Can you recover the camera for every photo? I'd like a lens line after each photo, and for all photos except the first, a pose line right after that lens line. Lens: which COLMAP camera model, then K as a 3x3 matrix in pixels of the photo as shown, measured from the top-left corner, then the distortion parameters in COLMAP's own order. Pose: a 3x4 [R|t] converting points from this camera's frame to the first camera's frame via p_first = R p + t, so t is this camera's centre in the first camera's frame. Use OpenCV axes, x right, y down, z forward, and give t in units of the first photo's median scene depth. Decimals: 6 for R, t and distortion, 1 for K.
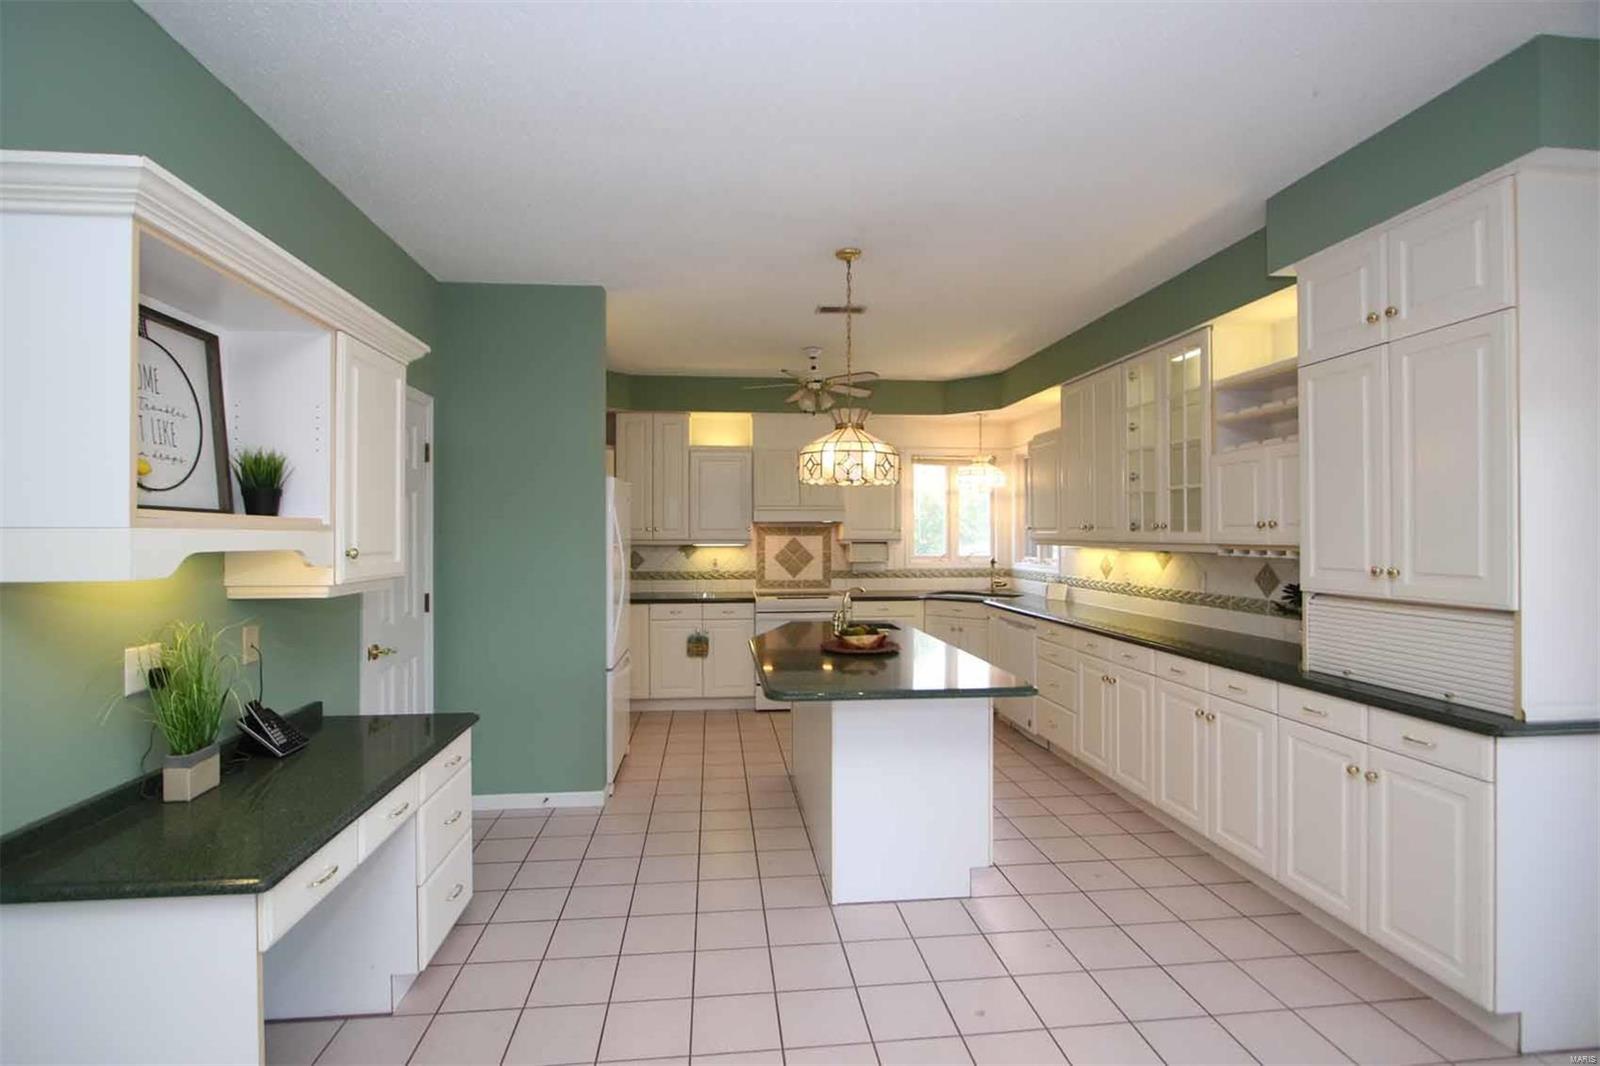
lens RADIAL K [[726.8, 0, 788.2], [0, 726.8, 537.7], [0, 0, 1]] dist [-0.011478, -0.000300]
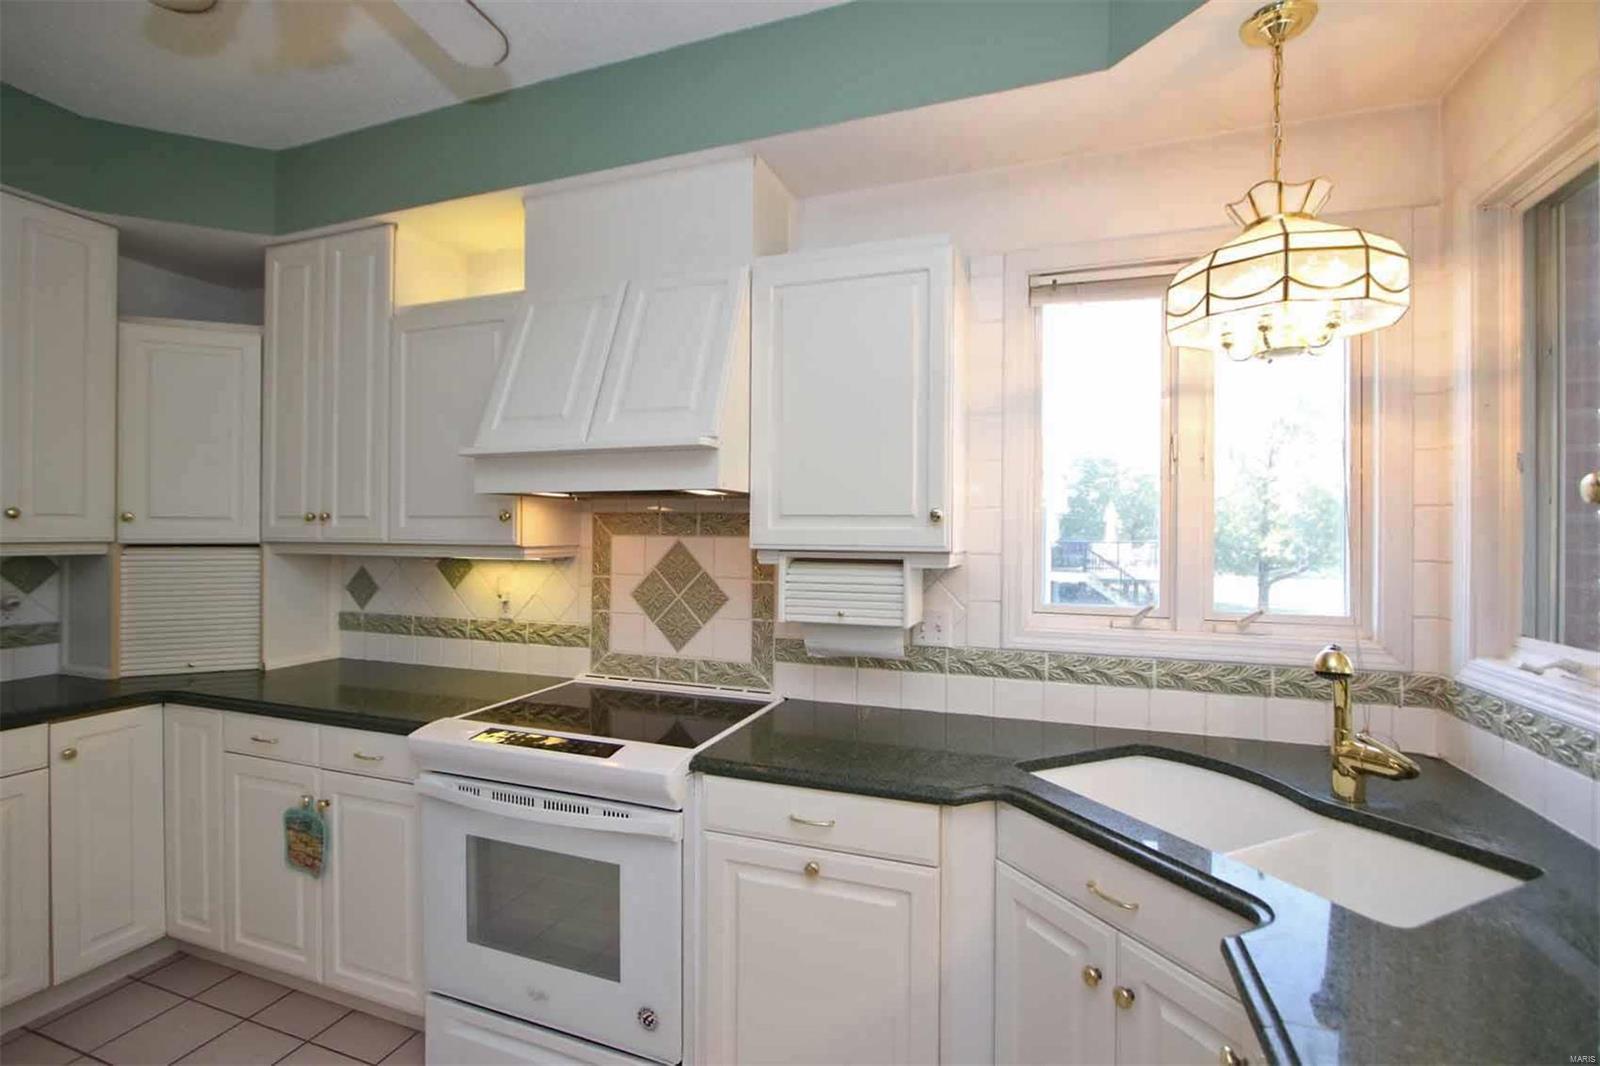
lens RADIAL K [[726.8, 0, 783.6], [0, 726.8, 537.0], [0, 0, 1]] dist [-0.011478, -0.000300]
pose [[0.898600, 0.006594, -0.438720, 0.218940], [-0.008633, 0.999959, -0.002653, -0.001751], [0.438684, 0.006171, 0.898620, 0.708966]]
